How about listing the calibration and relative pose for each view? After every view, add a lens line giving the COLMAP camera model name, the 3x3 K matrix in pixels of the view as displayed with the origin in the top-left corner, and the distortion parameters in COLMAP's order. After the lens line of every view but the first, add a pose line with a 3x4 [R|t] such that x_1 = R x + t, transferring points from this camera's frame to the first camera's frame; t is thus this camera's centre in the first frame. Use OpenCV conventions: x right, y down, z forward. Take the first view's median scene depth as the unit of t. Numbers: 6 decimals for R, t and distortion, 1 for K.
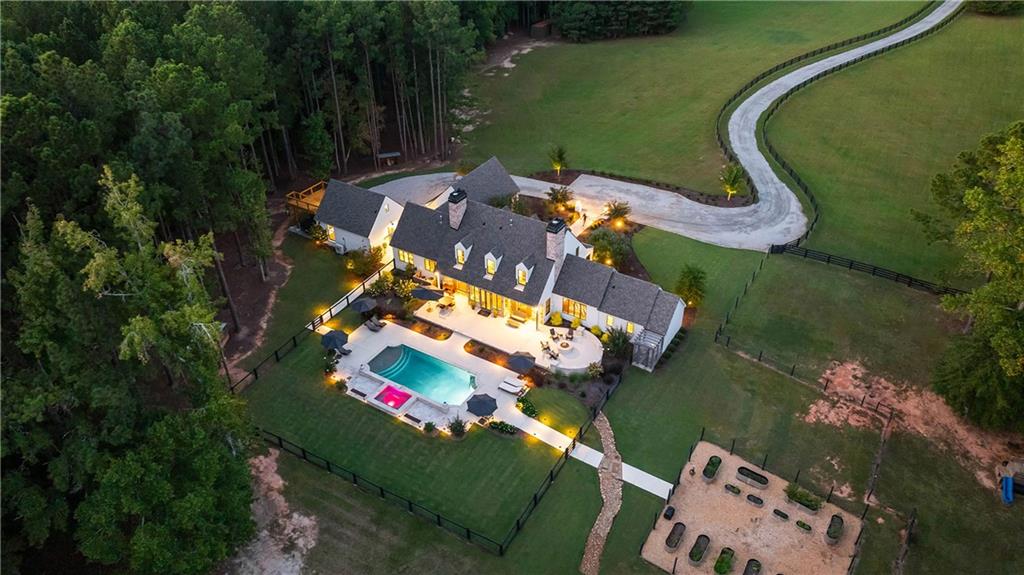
lens RADIAL K [[724.4, 0, 512.0], [0, 724.4, 287.5], [0, 0, 1]] dist [-0.019255, 0.003471]
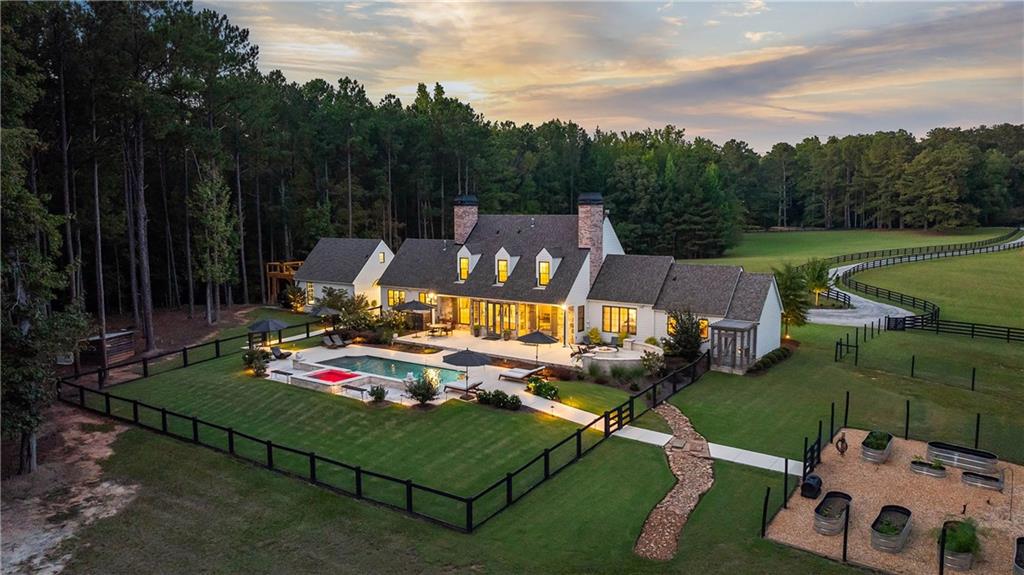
lens RADIAL K [[724.4, 0, 512.0], [0, 724.4, 287.5], [0, 0, 1]] dist [-0.019255, 0.003471]
pose [[0.997072, 0.015889, -0.074798, 0.041013], [-0.049533, 0.879415, -0.473471, 0.395158], [0.058256, 0.475790, 0.877628, 0.435549]]
